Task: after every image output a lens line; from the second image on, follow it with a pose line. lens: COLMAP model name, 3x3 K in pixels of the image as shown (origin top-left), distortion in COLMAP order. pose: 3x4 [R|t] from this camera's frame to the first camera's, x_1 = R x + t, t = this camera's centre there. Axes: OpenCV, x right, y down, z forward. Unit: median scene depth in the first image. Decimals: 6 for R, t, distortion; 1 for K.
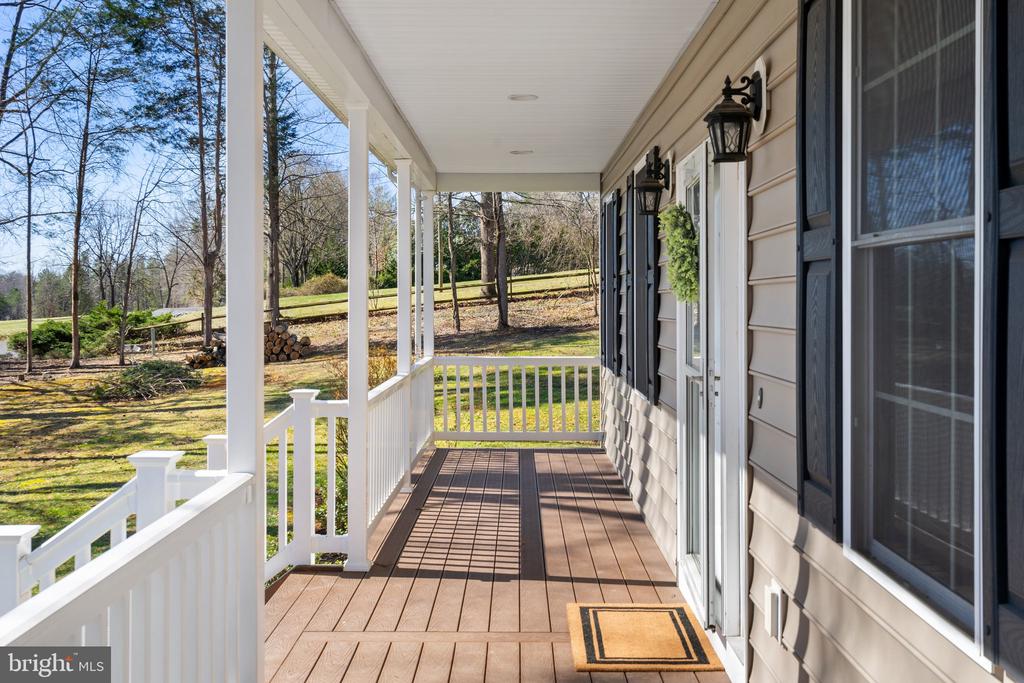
lens RADIAL K [[1053.9, 0, 512.8], [0, 1053.9, 299.4], [0, 0, 1]] dist [-0.017933, -0.008234]
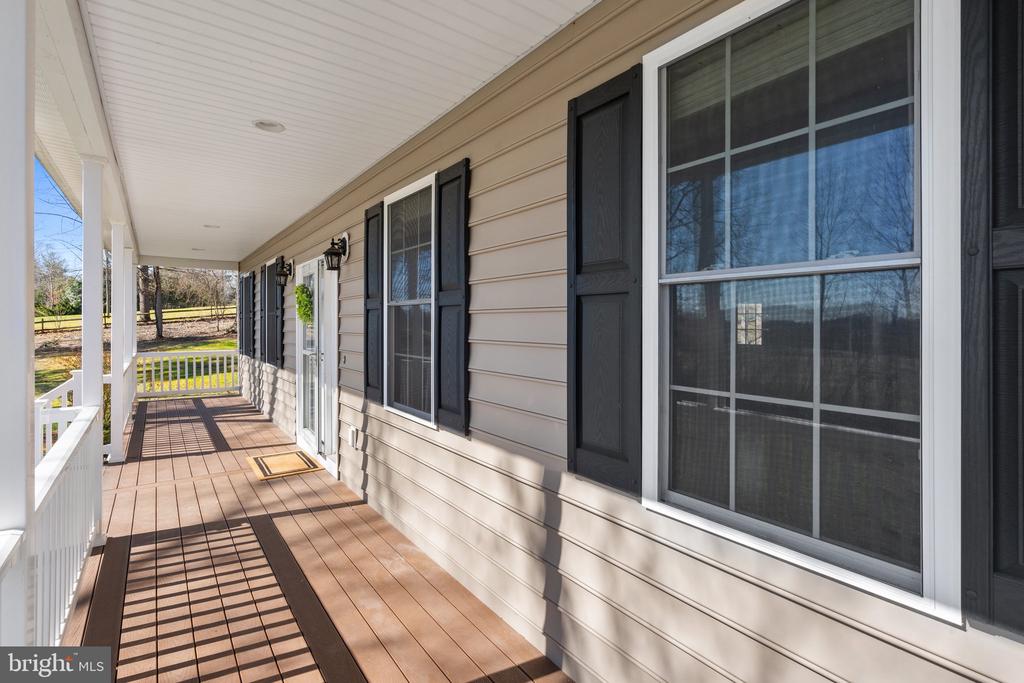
lens RADIAL K [[477.7, 0, 508.2], [0, 477.7, 318.1], [0, 0, 1]] dist [-0.001120, -0.000380]
pose [[0.801152, 0.007767, 0.598411, -0.091910], [-0.001961, 0.999944, -0.010353, 0.000188], [-0.598458, 0.007120, 0.801122, -0.127078]]
